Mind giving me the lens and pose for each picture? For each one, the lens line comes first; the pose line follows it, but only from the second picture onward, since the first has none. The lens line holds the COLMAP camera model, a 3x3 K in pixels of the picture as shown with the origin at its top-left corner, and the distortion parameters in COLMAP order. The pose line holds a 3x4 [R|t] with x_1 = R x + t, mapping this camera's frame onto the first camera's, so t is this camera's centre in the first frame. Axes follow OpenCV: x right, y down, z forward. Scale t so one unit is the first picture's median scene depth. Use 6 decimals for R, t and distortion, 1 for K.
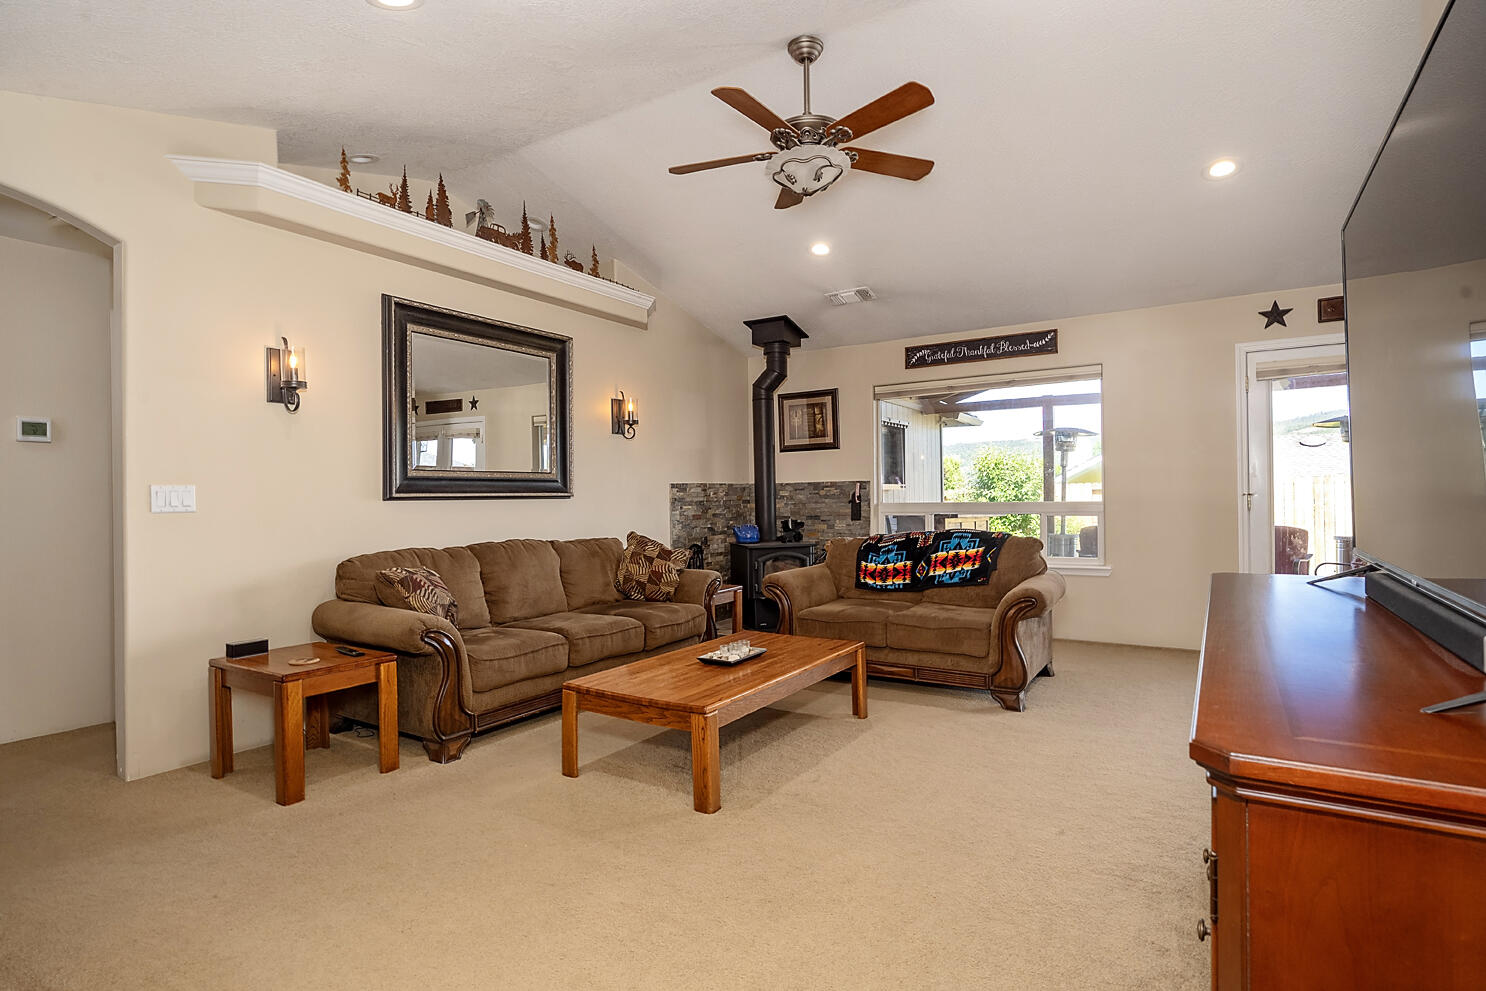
lens RADIAL K [[754.9, 0, 743.0], [0, 754.9, 495.5], [0, 0, 1]] dist [0.001222, -0.000070]
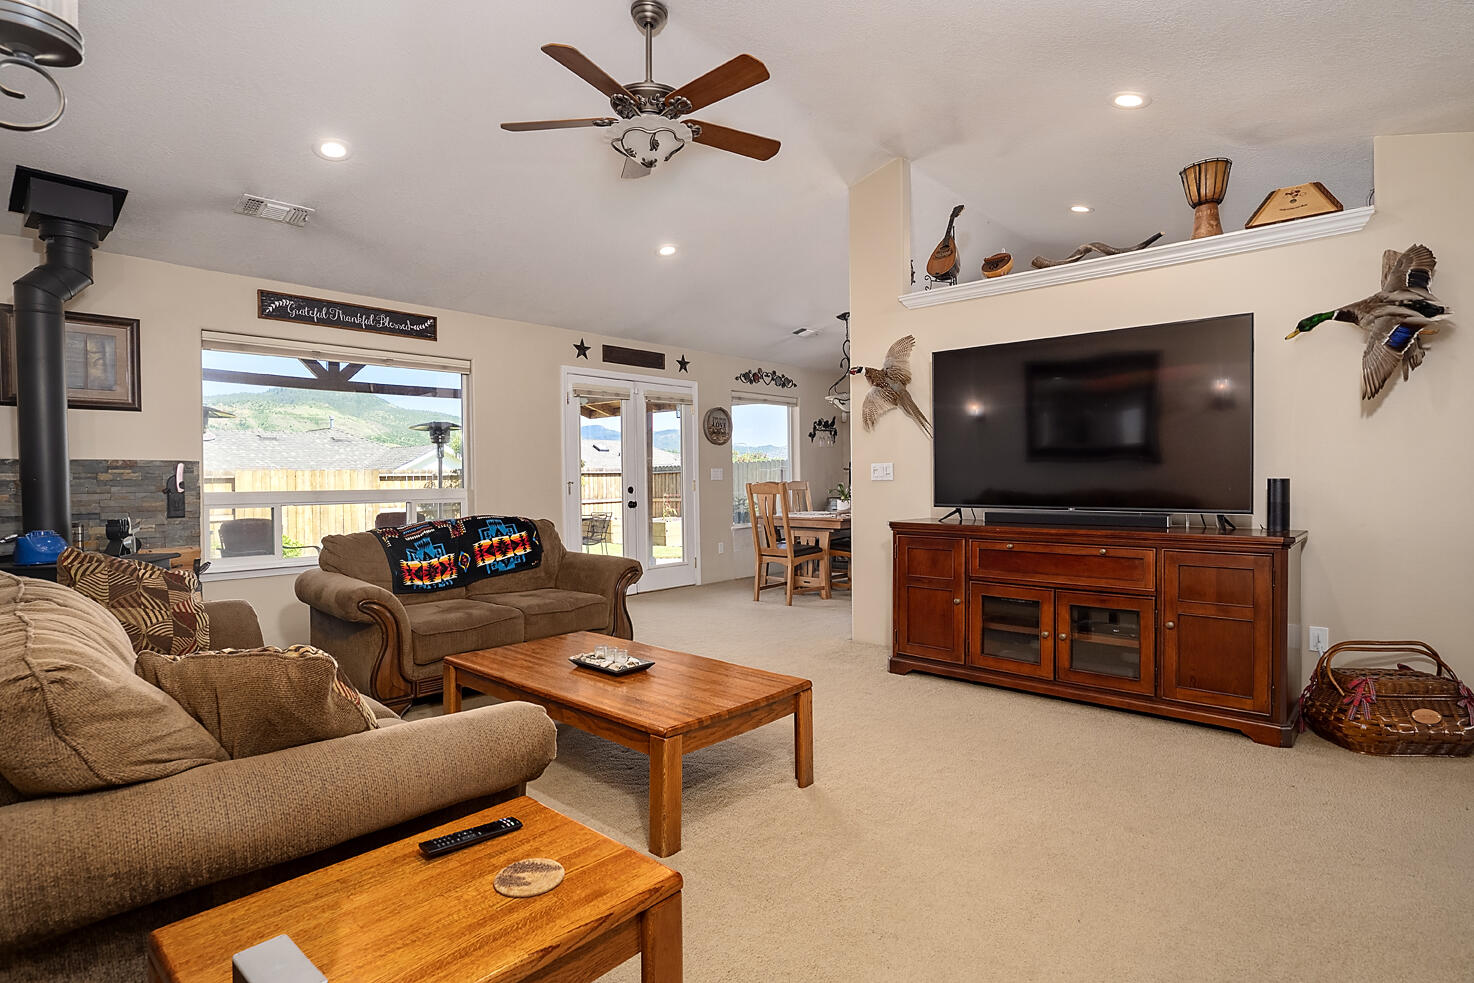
lens RADIAL K [[755.0, 0, 737.0], [0, 755.0, 491.5], [0, 0, 1]] dist [-0.002357, 0.000478]
pose [[0.179101, -0.006322, 0.983810, -0.580989], [0.003109, 0.999978, 0.005860, 0.008624], [-0.983826, 0.002009, 0.179117, 0.490294]]
